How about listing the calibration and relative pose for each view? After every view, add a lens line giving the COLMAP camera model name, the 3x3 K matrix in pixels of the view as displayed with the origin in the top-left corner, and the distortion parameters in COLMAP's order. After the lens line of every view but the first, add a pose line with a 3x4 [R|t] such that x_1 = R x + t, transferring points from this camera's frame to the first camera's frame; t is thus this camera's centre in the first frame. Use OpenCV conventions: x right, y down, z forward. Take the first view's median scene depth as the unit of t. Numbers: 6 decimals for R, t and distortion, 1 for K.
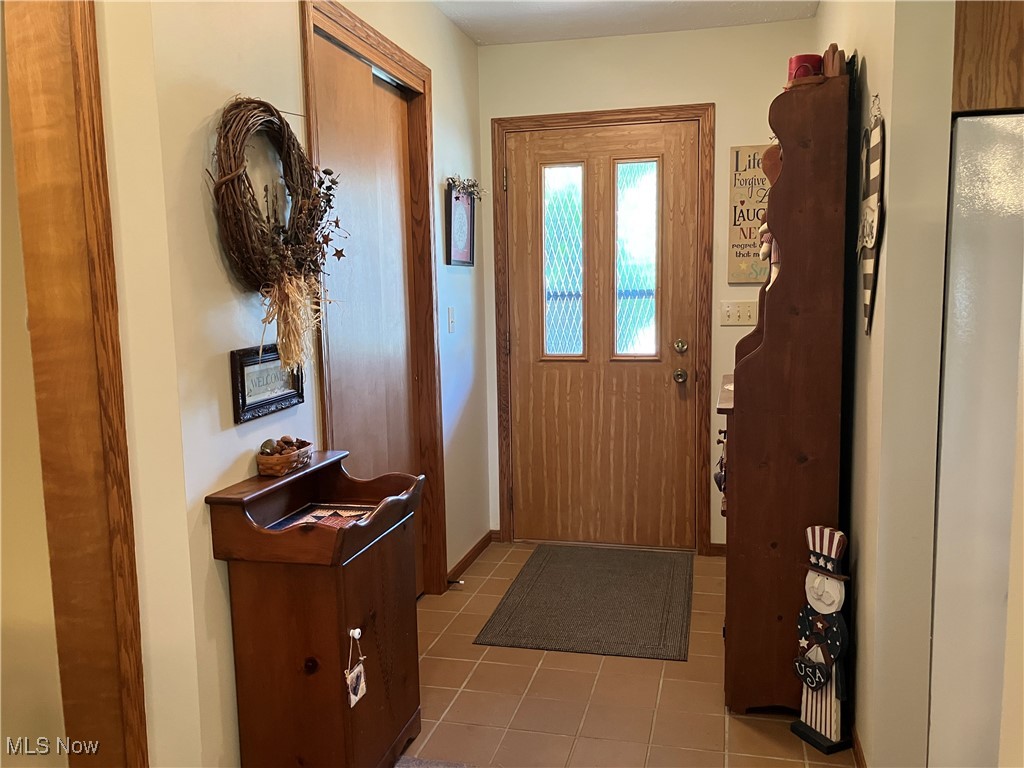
lens RADIAL K [[840.2, 0, 509.1], [0, 840.2, 390.3], [0, 0, 1]] dist [0.065523, -0.076961]
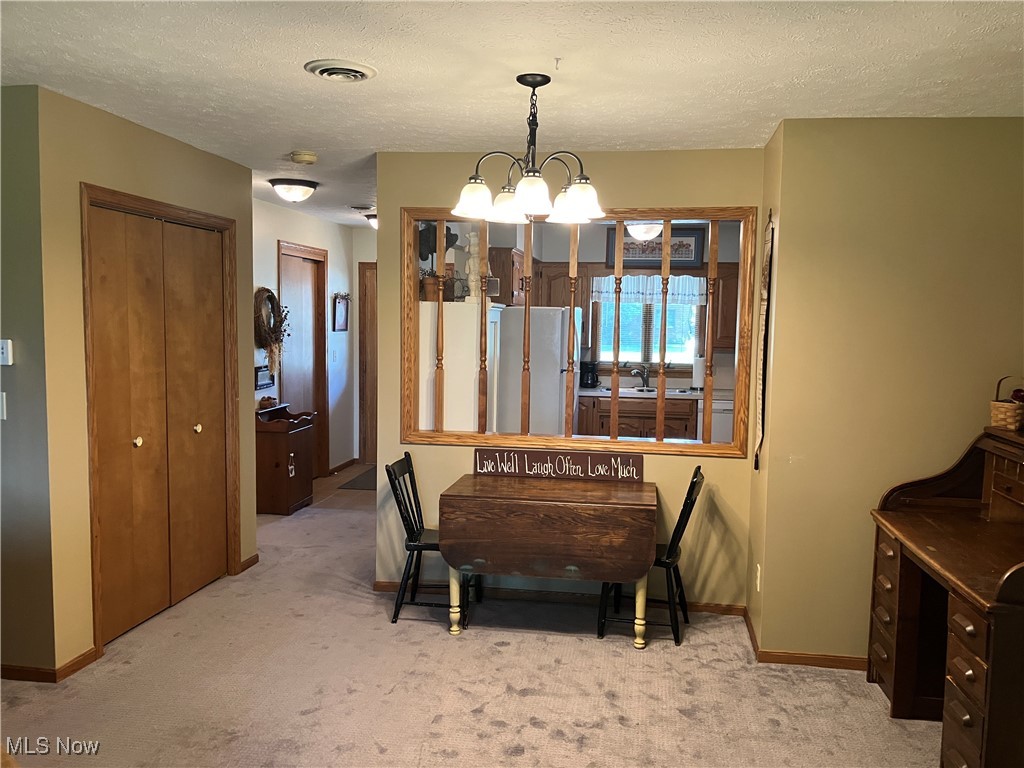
lens RADIAL K [[840.2, 0, 520.4], [0, 840.2, 385.0], [0, 0, 1]] dist [0.065523, -0.076961]
pose [[0.994006, 0.027790, 0.105739, 0.292617], [-0.024206, 0.999093, -0.035027, 0.094339], [-0.106616, 0.032258, 0.993777, -1.994297]]
